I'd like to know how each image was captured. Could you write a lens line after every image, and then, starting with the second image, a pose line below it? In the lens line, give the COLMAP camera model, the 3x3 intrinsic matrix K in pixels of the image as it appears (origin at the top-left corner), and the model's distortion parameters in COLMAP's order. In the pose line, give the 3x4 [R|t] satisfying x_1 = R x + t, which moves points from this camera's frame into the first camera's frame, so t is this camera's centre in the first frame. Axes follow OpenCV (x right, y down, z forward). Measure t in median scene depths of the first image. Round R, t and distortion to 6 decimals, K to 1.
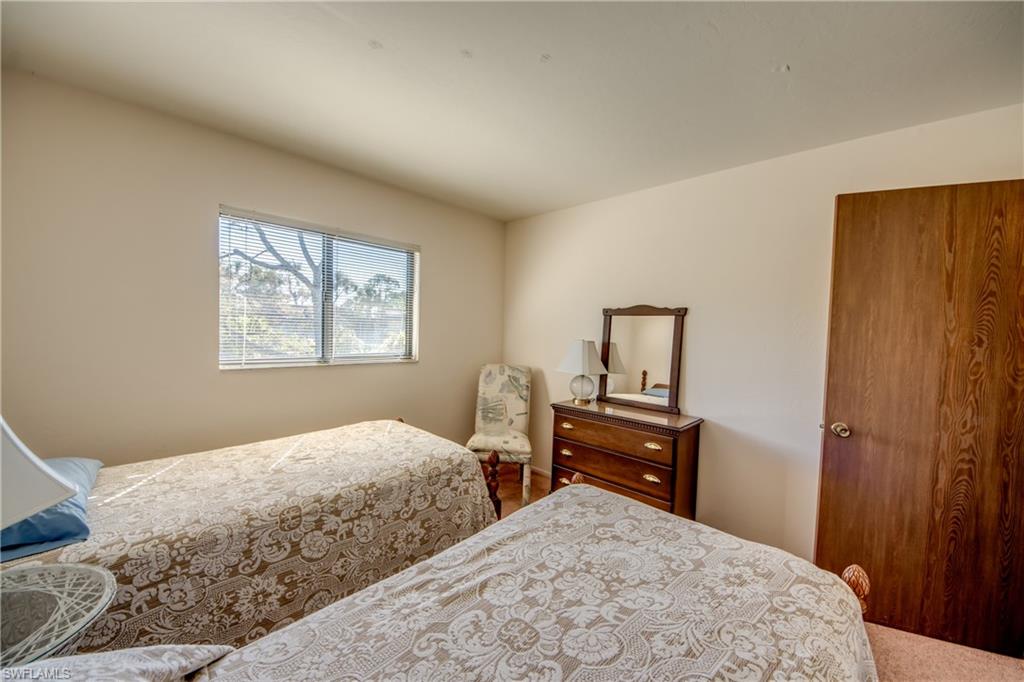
lens RADIAL K [[388.1, 0, 505.4], [0, 388.1, 341.1], [0, 0, 1]] dist [0.042131, -0.026596]
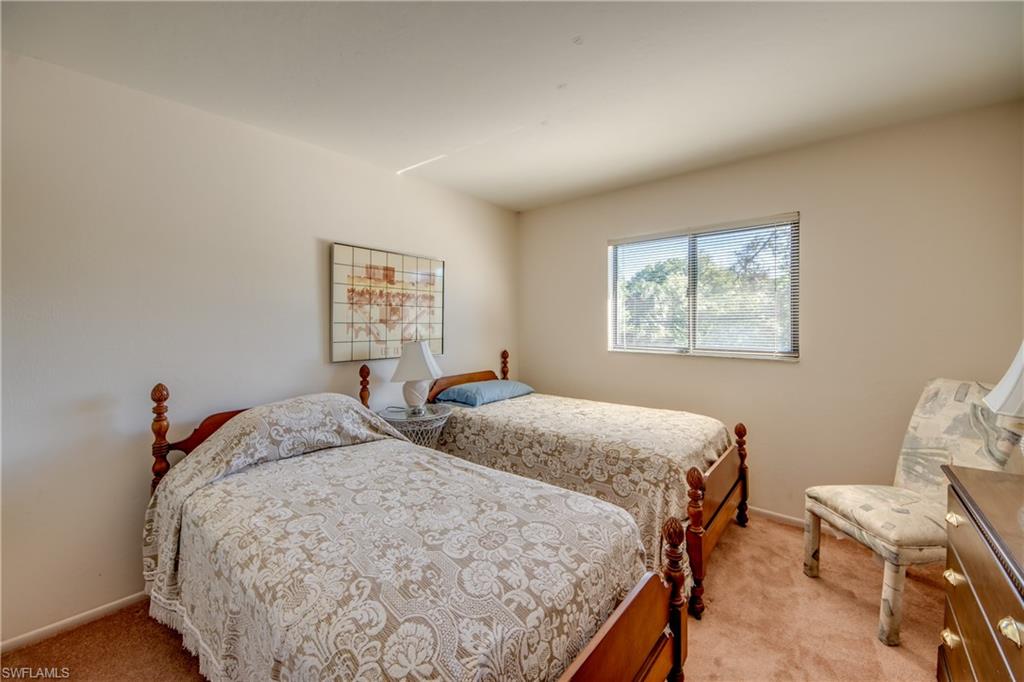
lens RADIAL K [[388.1, 0, 505.4], [0, 388.1, 341.1], [0, 0, 1]] dist [0.042131, -0.026596]
pose [[0.059021, 0.018265, -0.998090, 1.199606], [-0.027841, 0.999474, 0.016644, 0.037553], [0.997868, 0.026806, 0.059498, 0.920798]]
